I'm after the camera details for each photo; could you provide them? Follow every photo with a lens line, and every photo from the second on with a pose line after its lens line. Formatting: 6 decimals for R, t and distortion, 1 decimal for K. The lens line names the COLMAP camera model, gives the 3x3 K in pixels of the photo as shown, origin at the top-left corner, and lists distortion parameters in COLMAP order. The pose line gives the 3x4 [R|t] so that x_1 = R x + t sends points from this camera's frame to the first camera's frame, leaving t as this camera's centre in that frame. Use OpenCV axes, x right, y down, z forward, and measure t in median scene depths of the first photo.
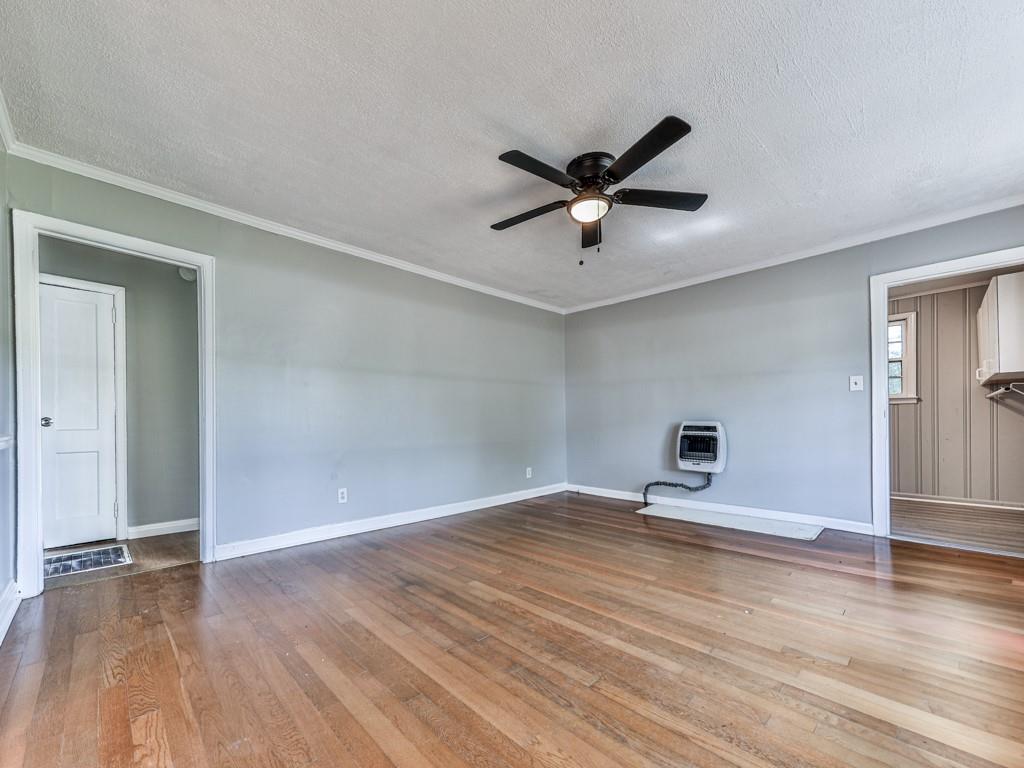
lens RADIAL K [[404.7, 0, 513.6], [0, 404.7, 414.5], [0, 0, 1]] dist [0.000913, 0.000054]
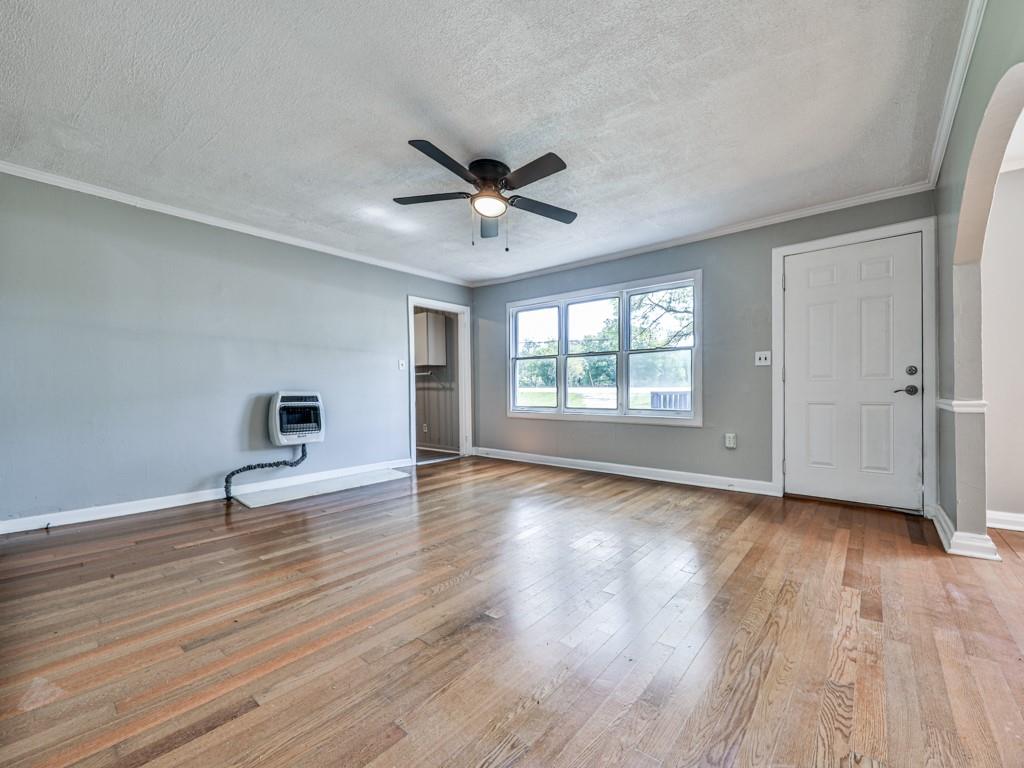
lens RADIAL K [[413.9, 0, 524.0], [0, 413.9, 388.8], [0, 0, 1]] dist [0.000488, 0.000021]
pose [[-0.077678, 0.005047, 0.996966, -0.555594], [-0.009284, 0.999940, -0.005785, 0.011814], [-0.996935, -0.009705, -0.077626, 0.554794]]
